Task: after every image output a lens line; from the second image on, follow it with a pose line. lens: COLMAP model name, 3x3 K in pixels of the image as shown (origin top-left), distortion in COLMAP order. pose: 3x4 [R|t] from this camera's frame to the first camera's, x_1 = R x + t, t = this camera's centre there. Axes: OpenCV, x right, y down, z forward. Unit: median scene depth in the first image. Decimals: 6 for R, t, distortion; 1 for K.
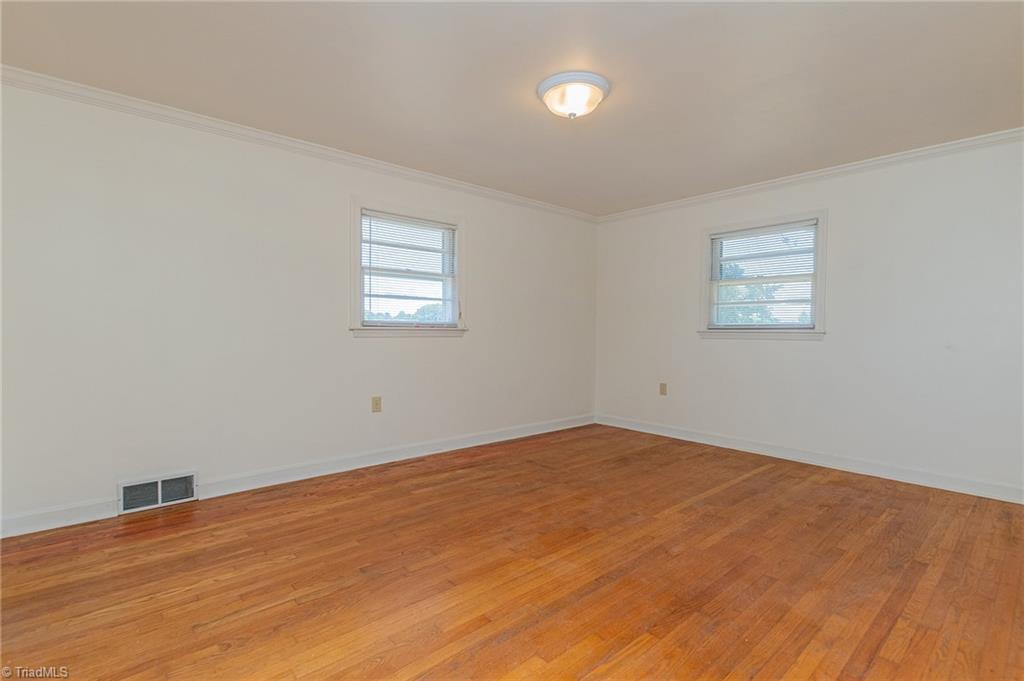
lens RADIAL K [[461.4, 0, 511.3], [0, 461.4, 337.5], [0, 0, 1]] dist [0.010236, -0.002969]
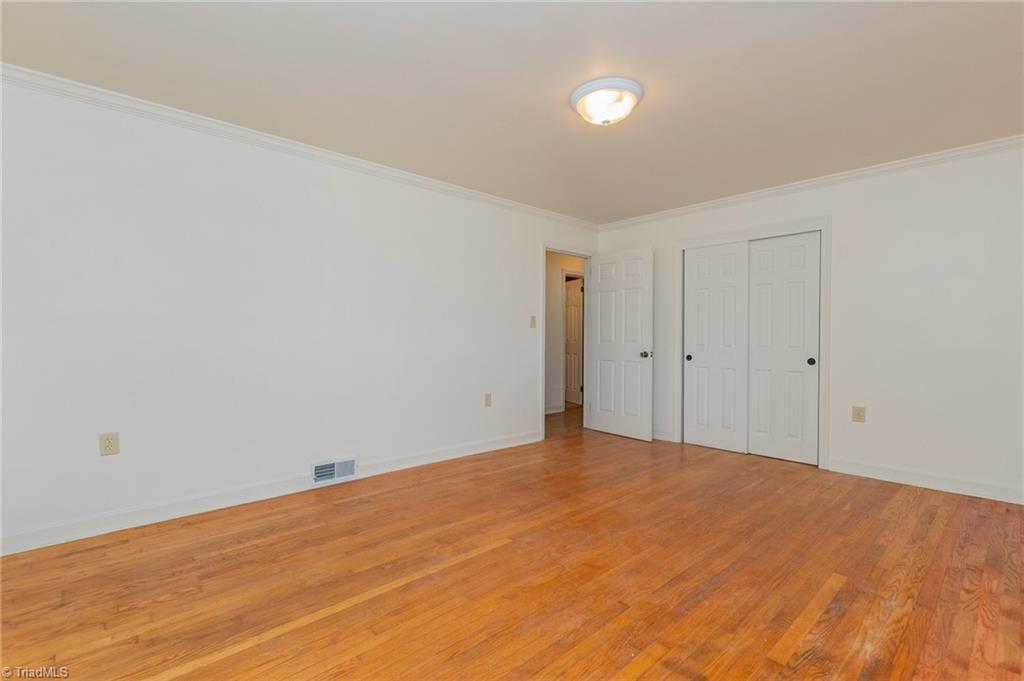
lens RADIAL K [[461.4, 0, 512.6], [0, 461.4, 338.2], [0, 0, 1]] dist [0.010236, -0.002969]
pose [[-0.999643, -0.011897, -0.023942, 0.324360], [-0.012333, 0.999759, 0.018146, -0.023371], [0.023721, 0.018435, -0.999549, 1.854349]]
